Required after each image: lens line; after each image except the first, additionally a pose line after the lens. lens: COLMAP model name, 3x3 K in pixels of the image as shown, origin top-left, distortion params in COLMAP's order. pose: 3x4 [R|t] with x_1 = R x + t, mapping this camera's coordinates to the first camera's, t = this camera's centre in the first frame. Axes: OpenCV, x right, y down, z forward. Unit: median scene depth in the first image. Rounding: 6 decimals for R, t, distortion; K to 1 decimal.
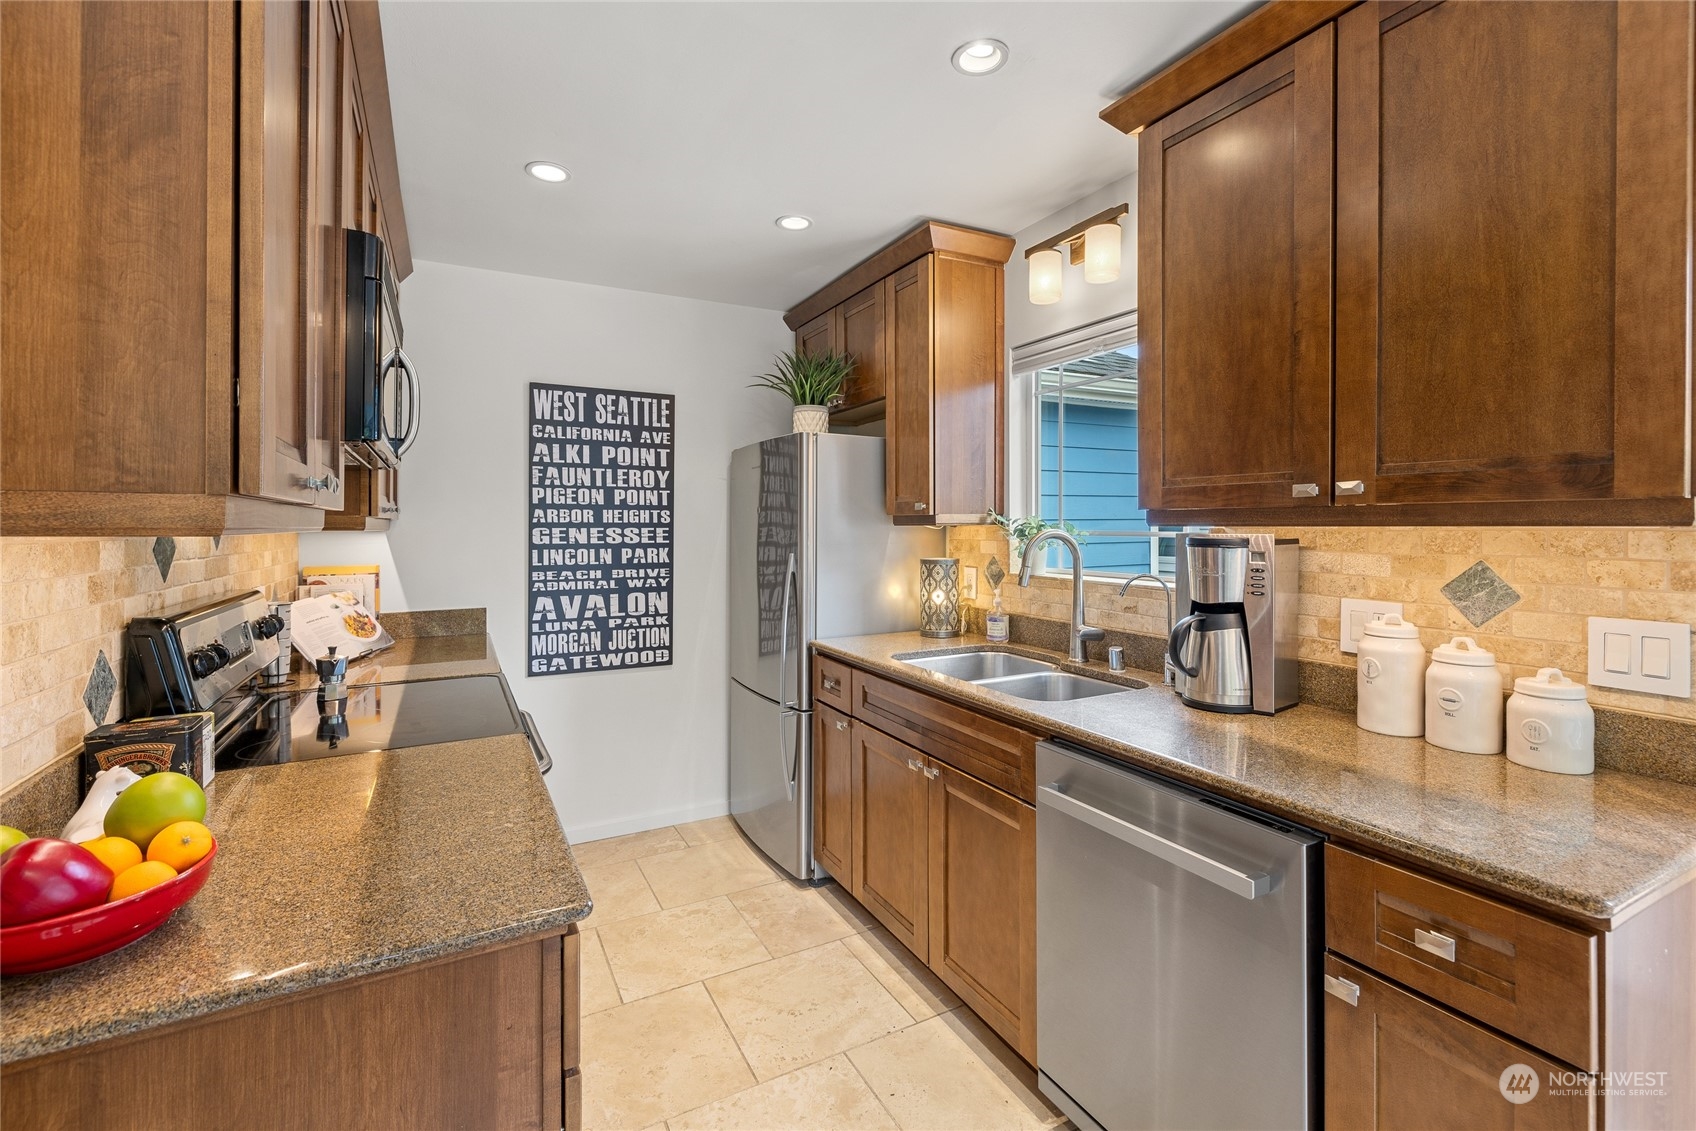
lens RADIAL K [[736.4, 0, 819.6], [0, 736.4, 534.7], [0, 0, 1]] dist [0.001252, 0.000061]
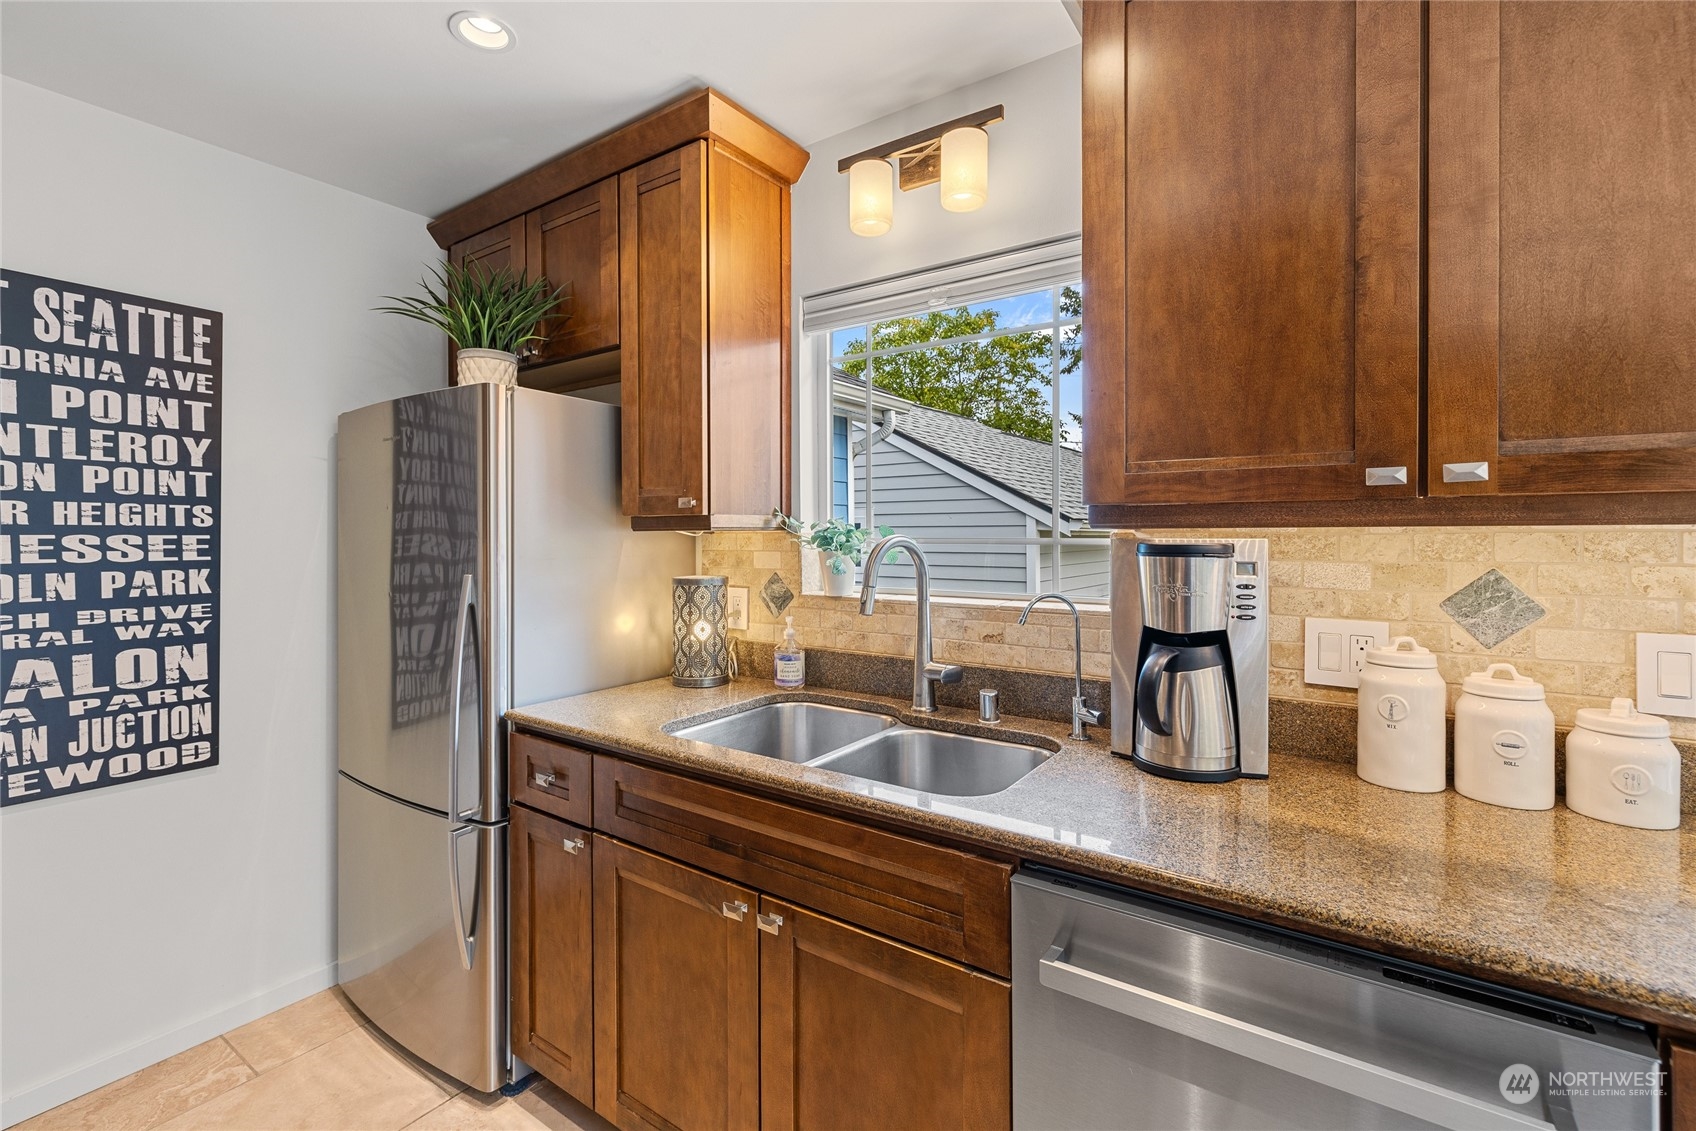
lens RADIAL K [[712.1, 0, 822.7], [0, 712.1, 543.5], [0, 0, 1]] dist [0.001746, -0.000173]
pose [[0.867603, -0.003077, 0.497248, -0.087646], [0.005235, 0.999982, -0.002946, 0.002542], [-0.497230, 0.005159, 0.867604, 0.361376]]
